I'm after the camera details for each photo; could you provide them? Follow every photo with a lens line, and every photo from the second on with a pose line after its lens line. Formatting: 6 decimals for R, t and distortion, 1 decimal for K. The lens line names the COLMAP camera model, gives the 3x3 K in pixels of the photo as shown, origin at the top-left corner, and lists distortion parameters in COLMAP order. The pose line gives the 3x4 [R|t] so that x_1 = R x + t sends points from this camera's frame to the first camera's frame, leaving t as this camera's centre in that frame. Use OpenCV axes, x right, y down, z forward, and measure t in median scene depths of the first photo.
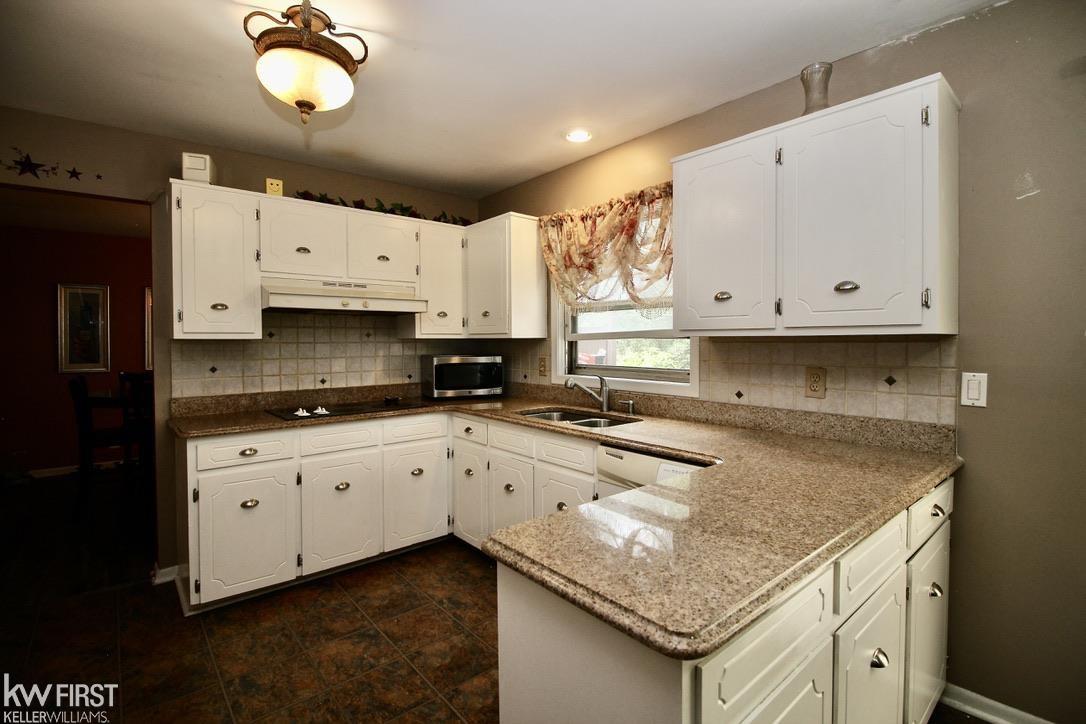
lens RADIAL K [[505.1, 0, 542.6], [0, 505.1, 346.8], [0, 0, 1]] dist [-0.010893, -0.000526]
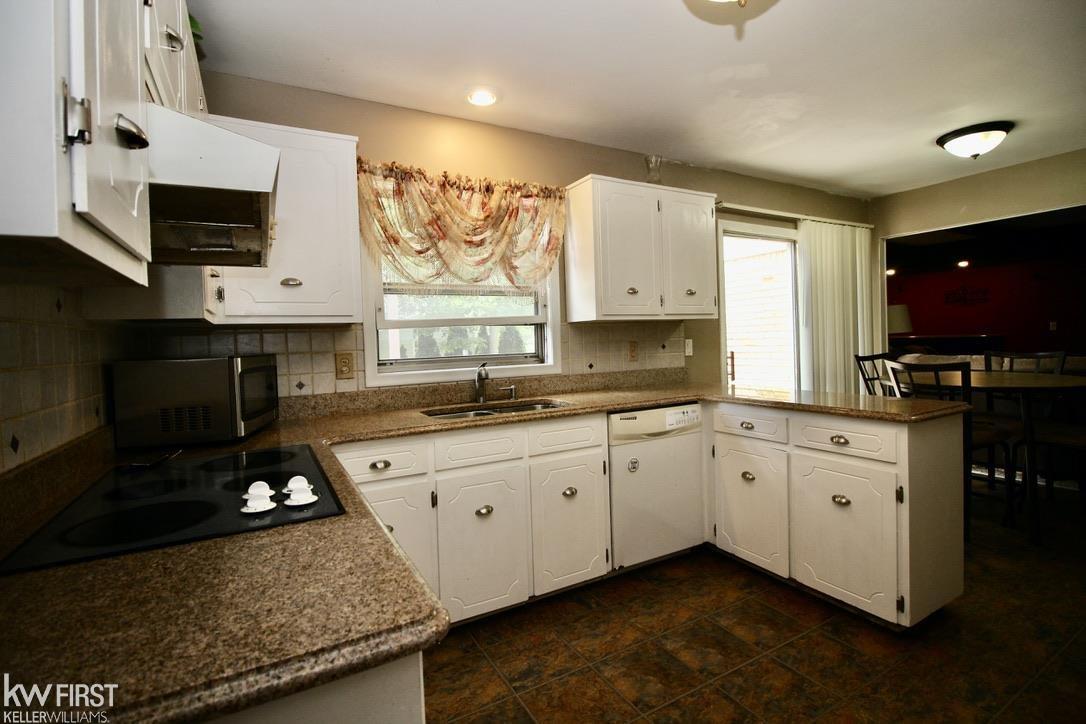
lens RADIAL K [[505.1, 0, 542.6], [0, 505.1, 346.8], [0, 0, 1]] dist [-0.010893, -0.000526]
pose [[0.190888, -0.011680, 0.981542, -0.772765], [0.047351, 0.998875, 0.002677, 0.028444], [-0.980469, 0.045966, 0.191226, 0.715317]]
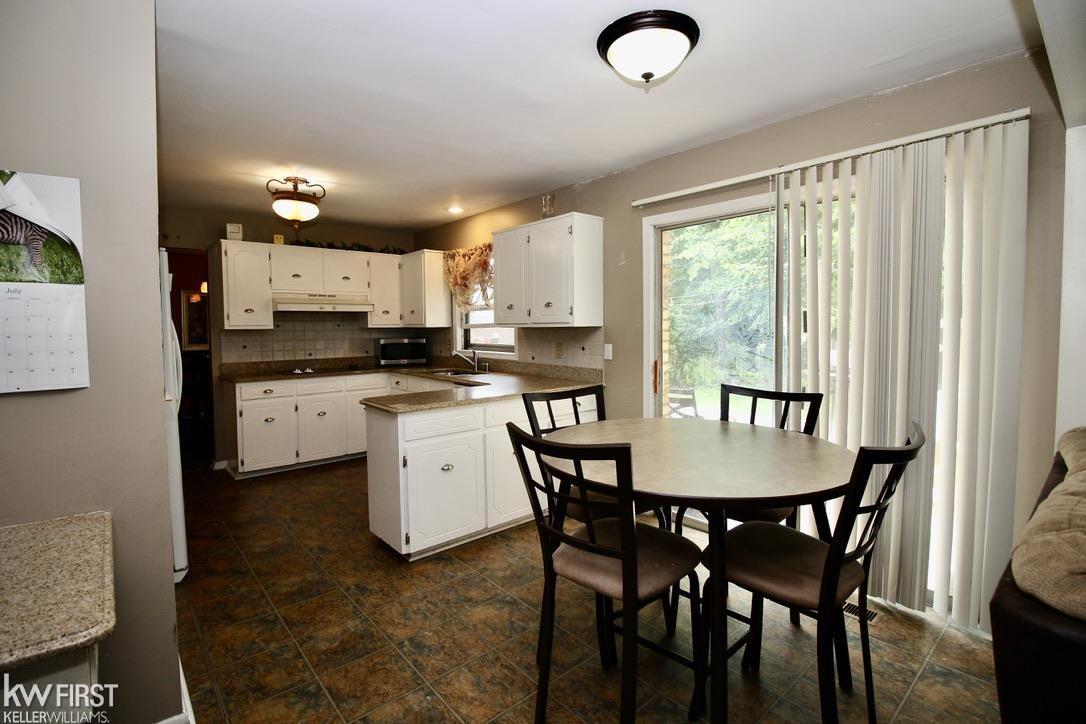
lens RADIAL K [[505.1, 0, 542.6], [0, 505.1, 346.8], [0, 0, 1]] dist [-0.010893, -0.000526]
pose [[0.999973, -0.004473, 0.005812, 0.341164], [0.004296, 0.999537, 0.030125, -0.002005], [-0.005944, -0.030099, 0.999529, -0.704046]]
